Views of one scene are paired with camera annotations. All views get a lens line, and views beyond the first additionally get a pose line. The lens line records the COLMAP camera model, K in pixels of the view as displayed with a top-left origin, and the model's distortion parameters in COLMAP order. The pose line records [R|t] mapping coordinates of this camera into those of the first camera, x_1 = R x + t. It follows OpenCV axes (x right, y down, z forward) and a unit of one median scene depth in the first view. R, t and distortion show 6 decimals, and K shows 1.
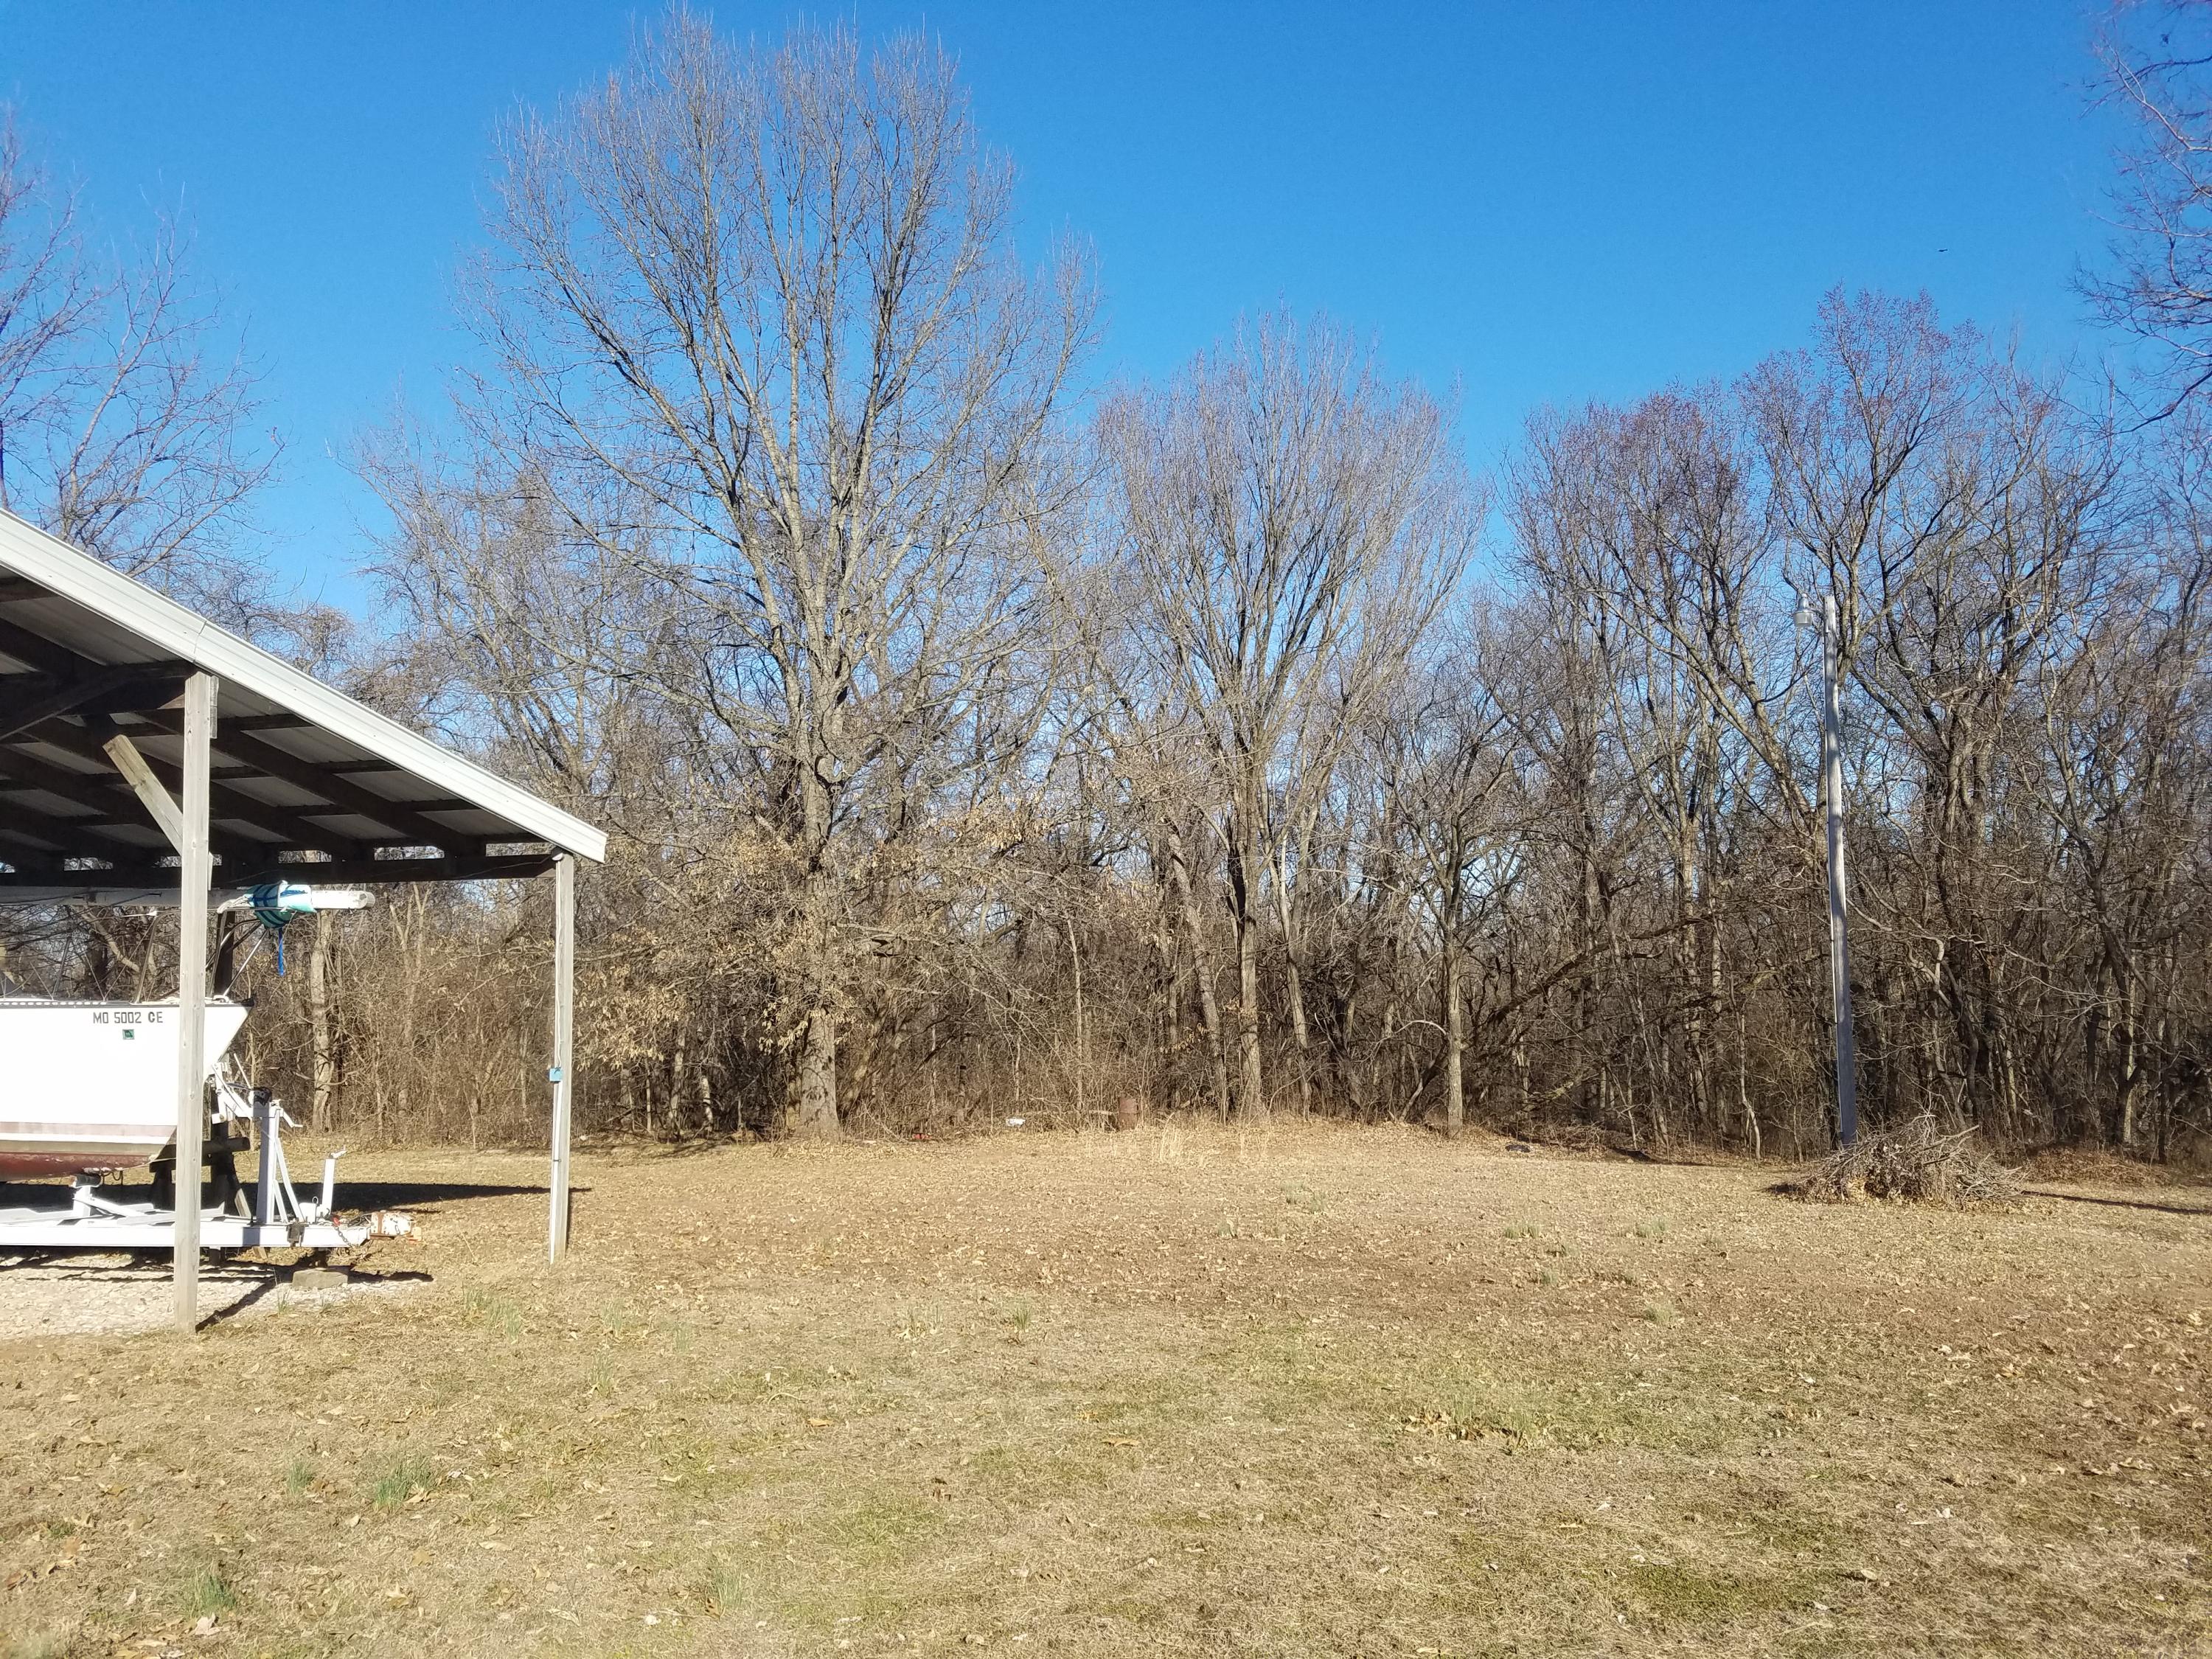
lens RADIAL K [[1670.5, 0, 1103.2], [0, 1670.5, 832.3], [0, 0, 1]] dist [0.048277, -0.000703]
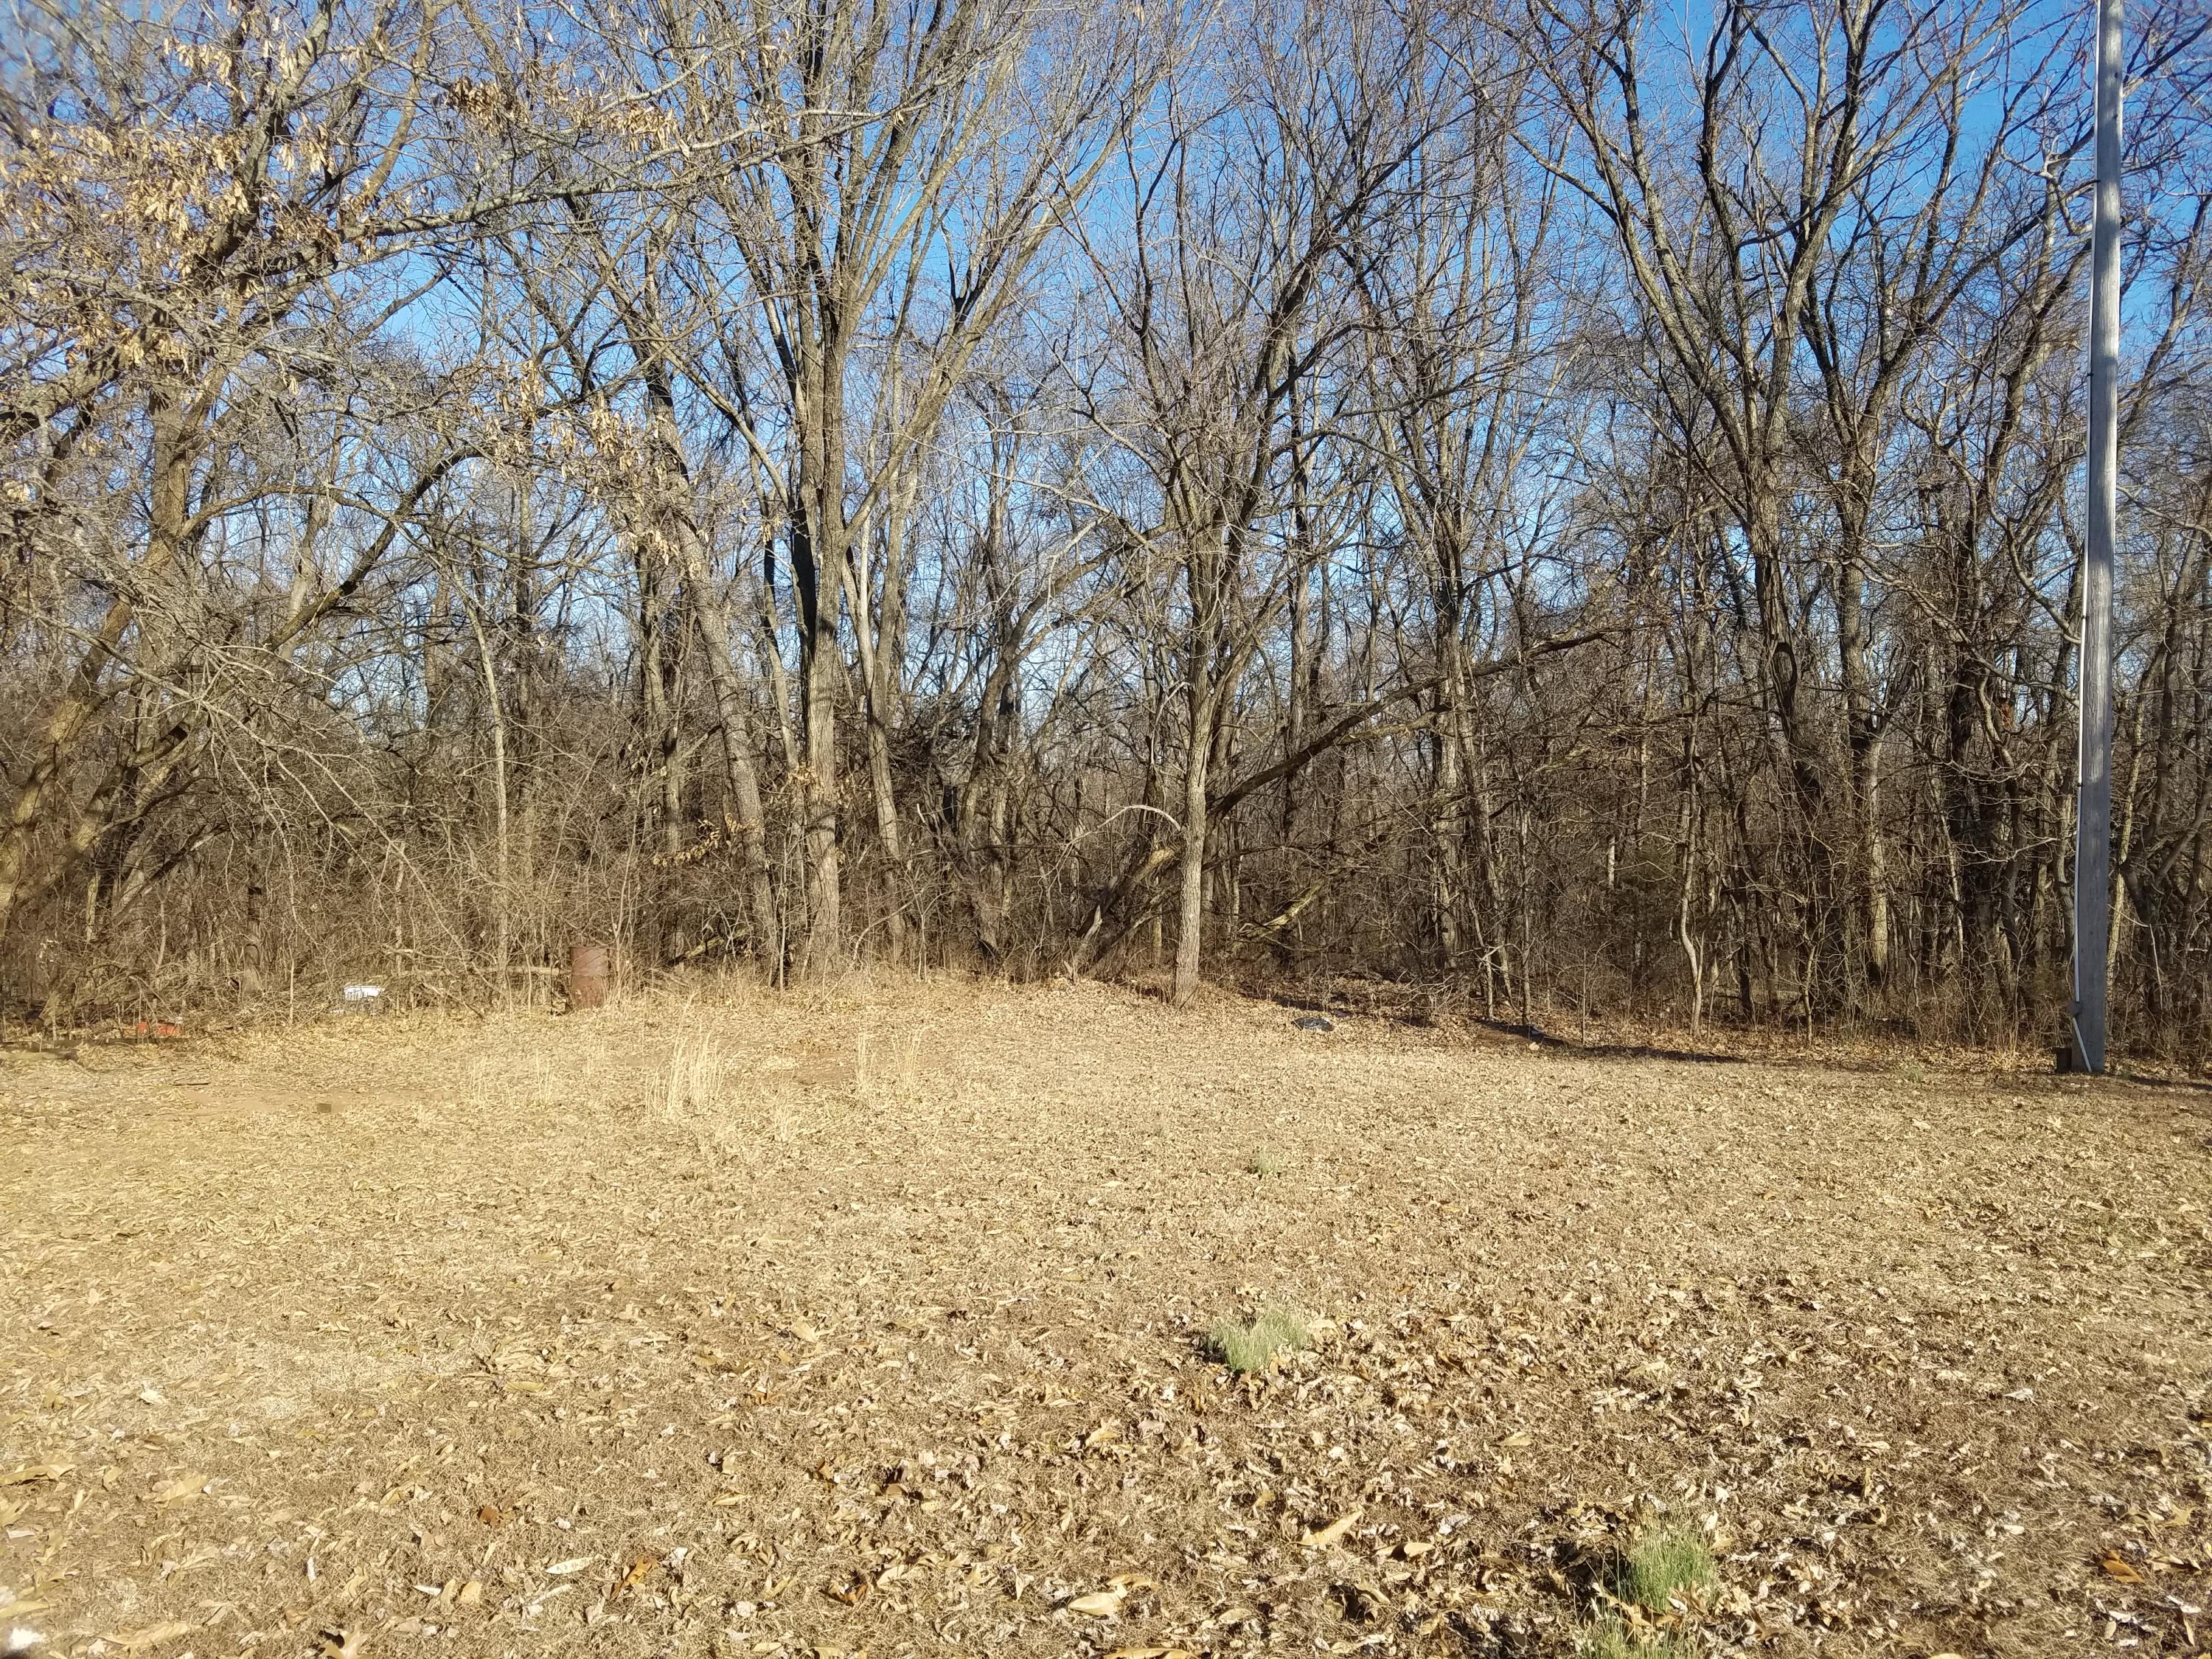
lens RADIAL K [[1706.9, 0, 1098.3], [0, 1706.9, 858.9], [0, 0, 1]] dist [0.172737, -0.336156]
pose [[0.956210, 0.007437, 0.292586, 0.009491], [-0.040478, 0.993431, 0.107037, 0.076229], [-0.289868, -0.114193, 0.950230, 0.503163]]
